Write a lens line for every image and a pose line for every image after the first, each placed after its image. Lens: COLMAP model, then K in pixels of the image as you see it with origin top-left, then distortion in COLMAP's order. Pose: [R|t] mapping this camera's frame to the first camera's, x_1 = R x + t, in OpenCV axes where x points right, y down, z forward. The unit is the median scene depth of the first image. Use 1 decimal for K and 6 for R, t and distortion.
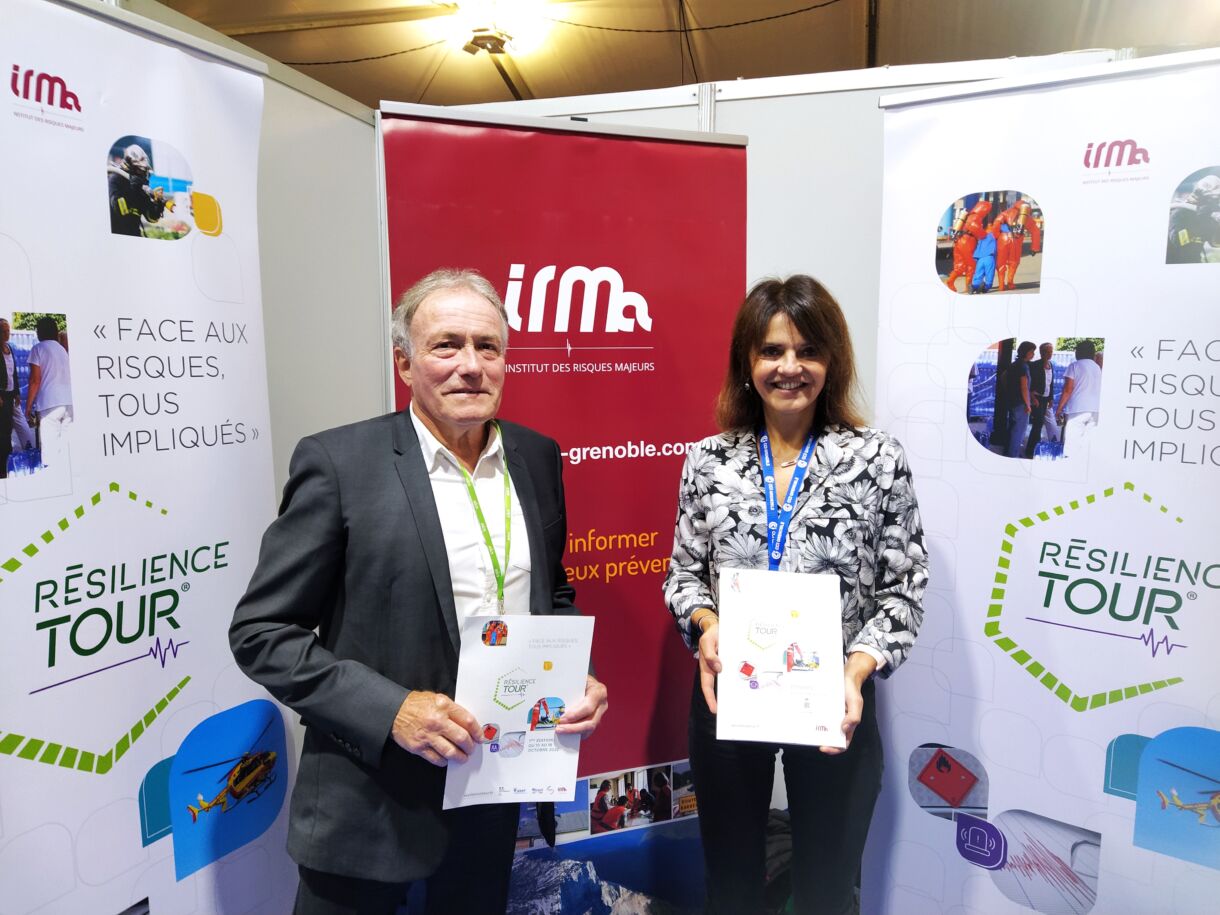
lens RADIAL K [[913.0, 0, 624.7], [0, 913.0, 455.5], [0, 0, 1]] dist [0.114348, -0.172371]
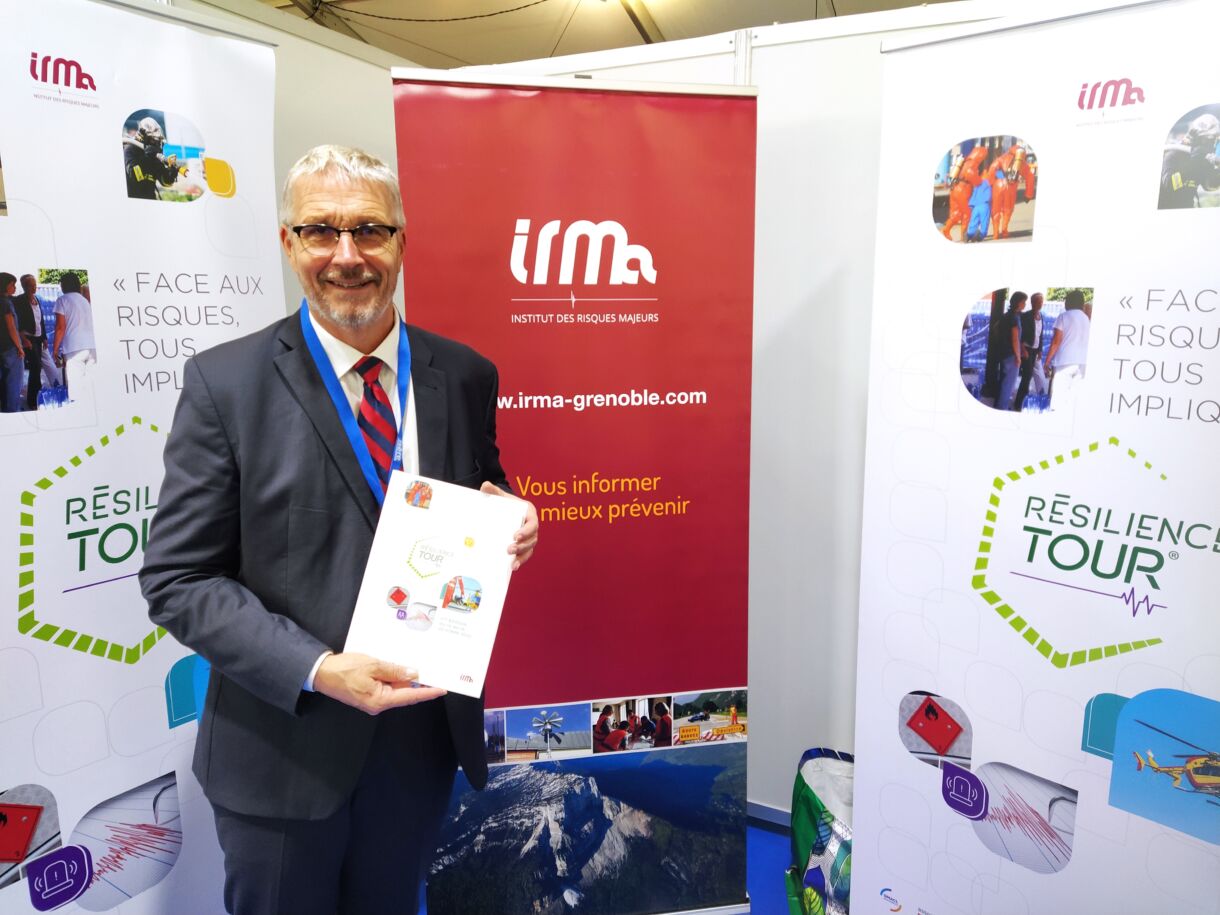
lens RADIAL K [[900.8, 0, 609.4], [0, 900.8, 461.3], [0, 0, 1]] dist [0.114824, -0.169804]
pose [[0.986720, 0.028061, -0.159990, 0.156011], [-0.019064, 0.998164, 0.057496, 0.007776], [0.161310, -0.053683, 0.985443, -0.029326]]
